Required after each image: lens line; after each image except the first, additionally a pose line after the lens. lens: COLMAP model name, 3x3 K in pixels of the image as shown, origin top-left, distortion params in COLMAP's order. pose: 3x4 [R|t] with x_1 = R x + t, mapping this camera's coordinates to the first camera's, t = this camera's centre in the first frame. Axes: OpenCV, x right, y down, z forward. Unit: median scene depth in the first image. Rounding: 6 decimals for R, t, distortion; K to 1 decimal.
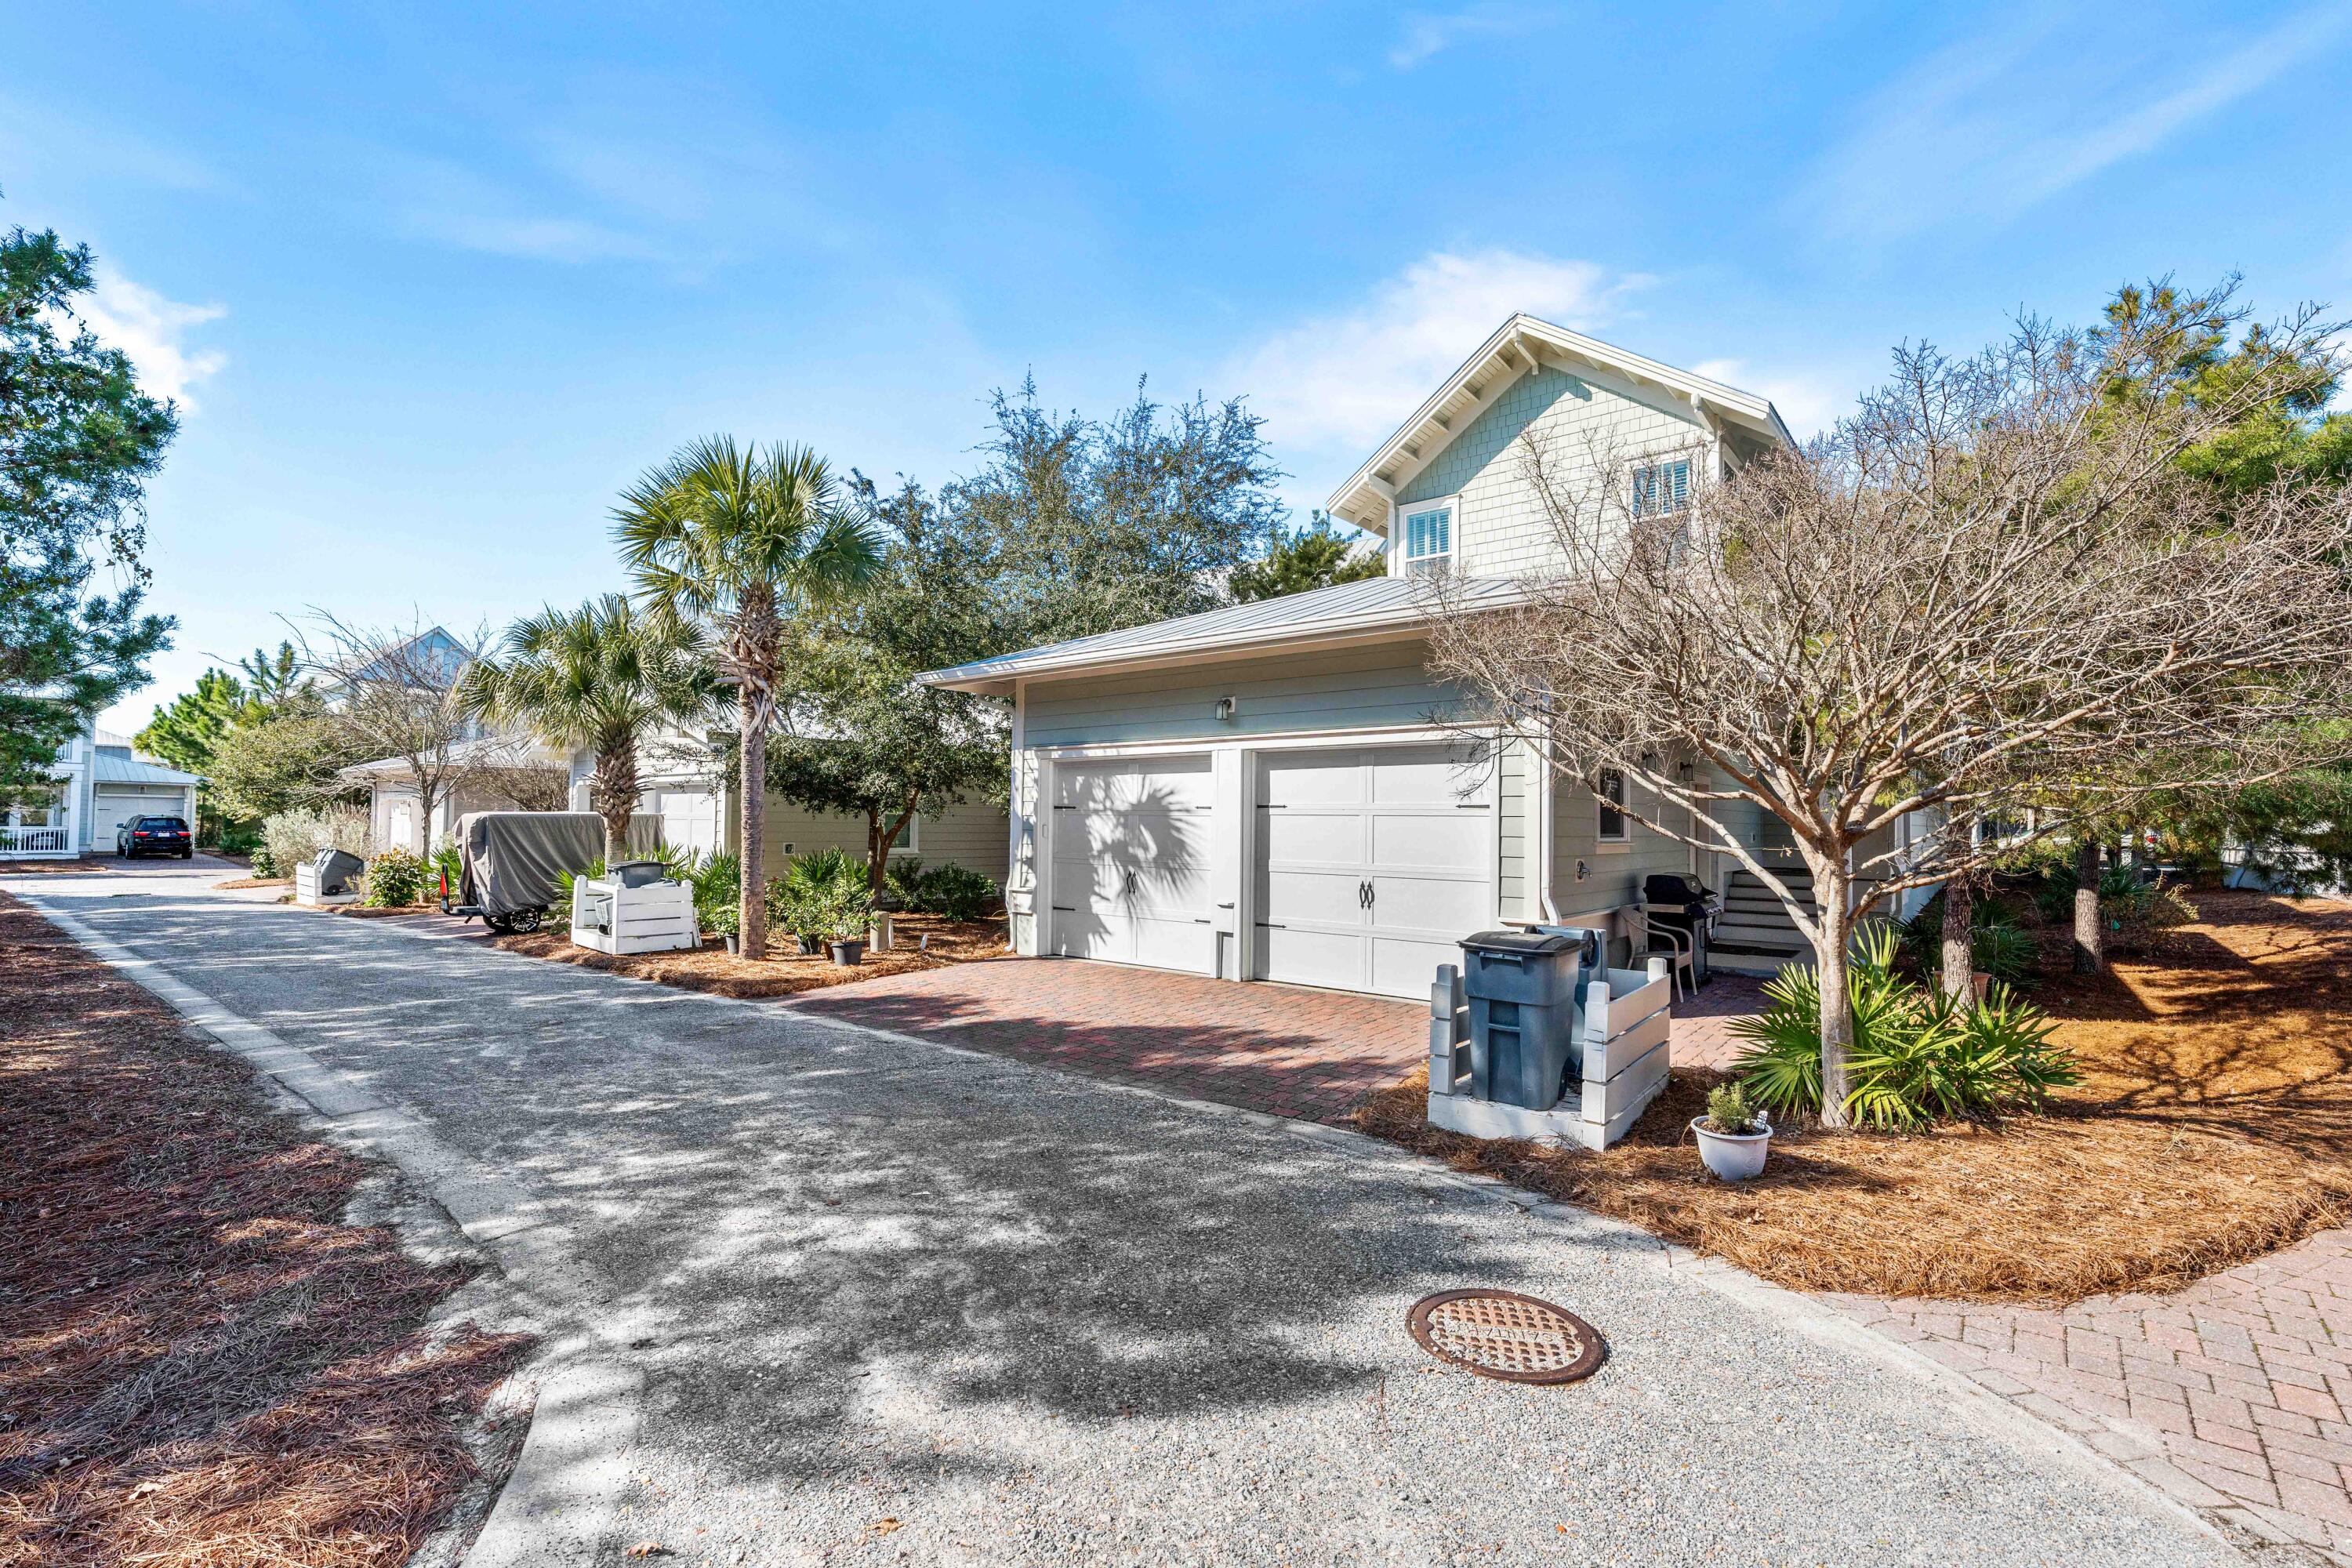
lens RADIAL K [[1017.5, 0, 1176.4], [0, 1017.5, 784.2], [0, 0, 1]] dist [0.005432, 0.000100]
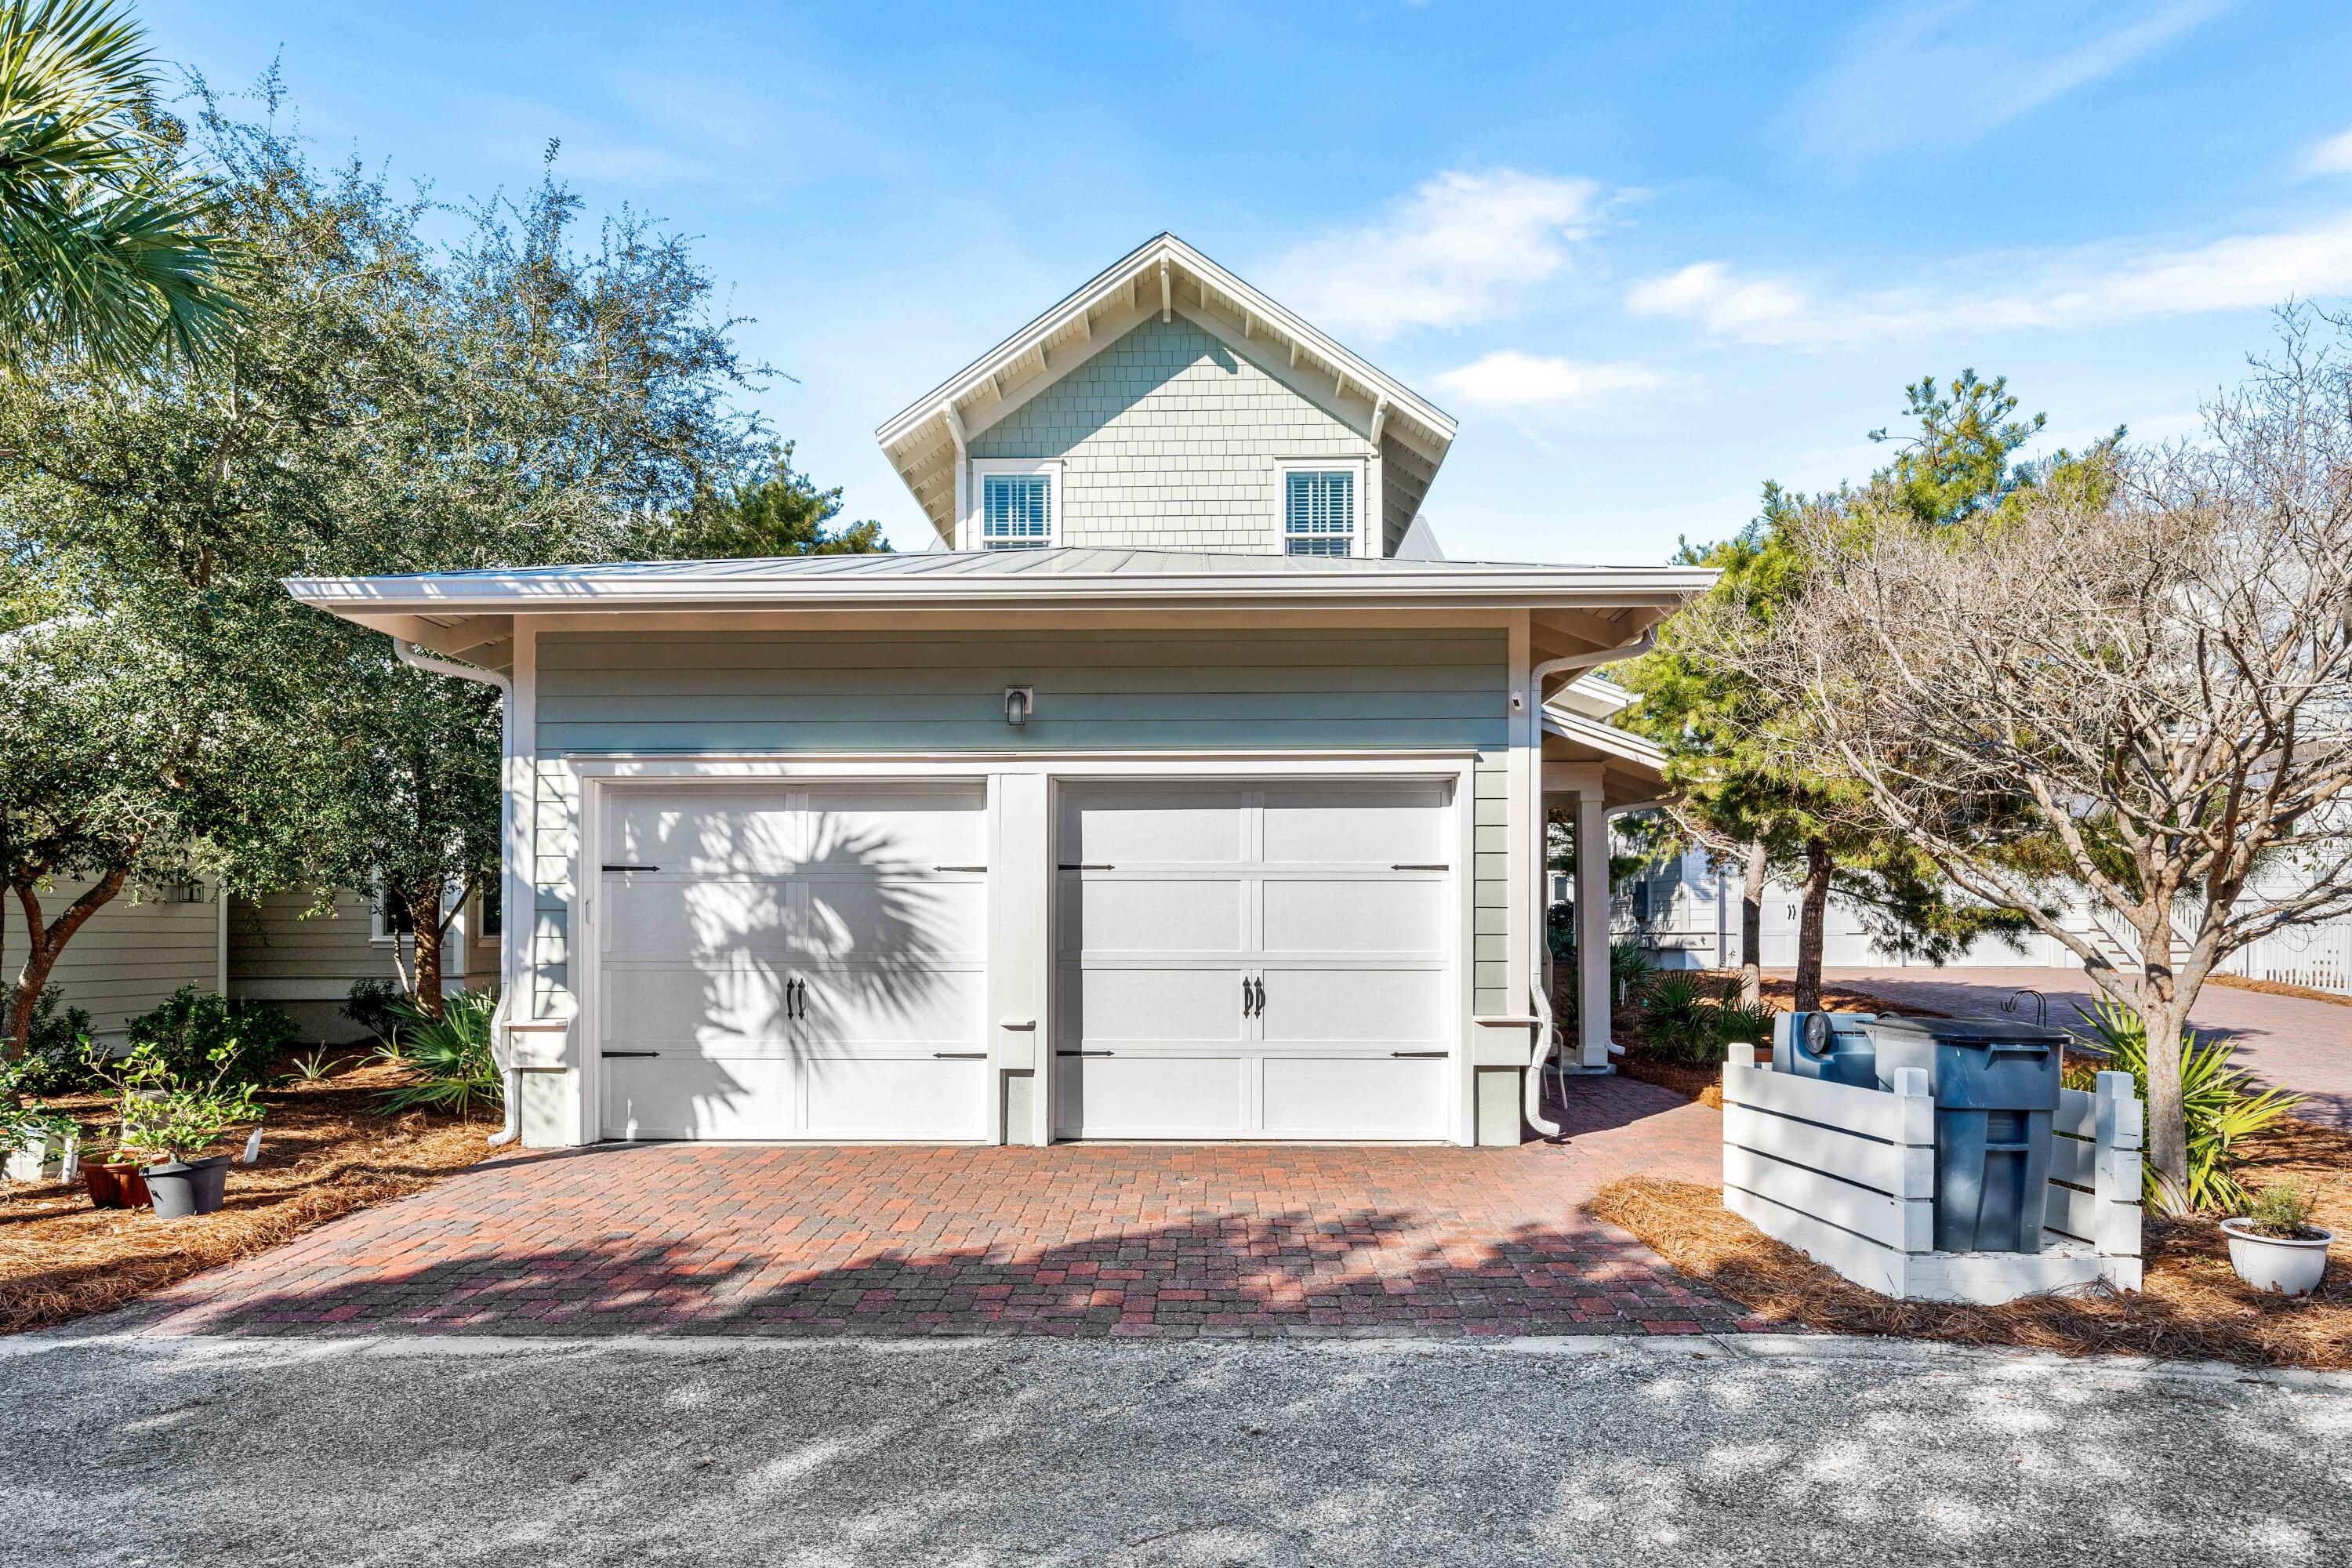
lens RADIAL K [[1281.7, 0, 1178.7], [0, 1281.7, 919.4], [0, 0, 1]] dist [0.002313, 0.000100]
pose [[0.789965, -0.004973, 0.613132, -0.313822], [-0.014901, 0.999516, 0.027305, 0.028200], [-0.612971, -0.030707, 0.789508, 0.292653]]
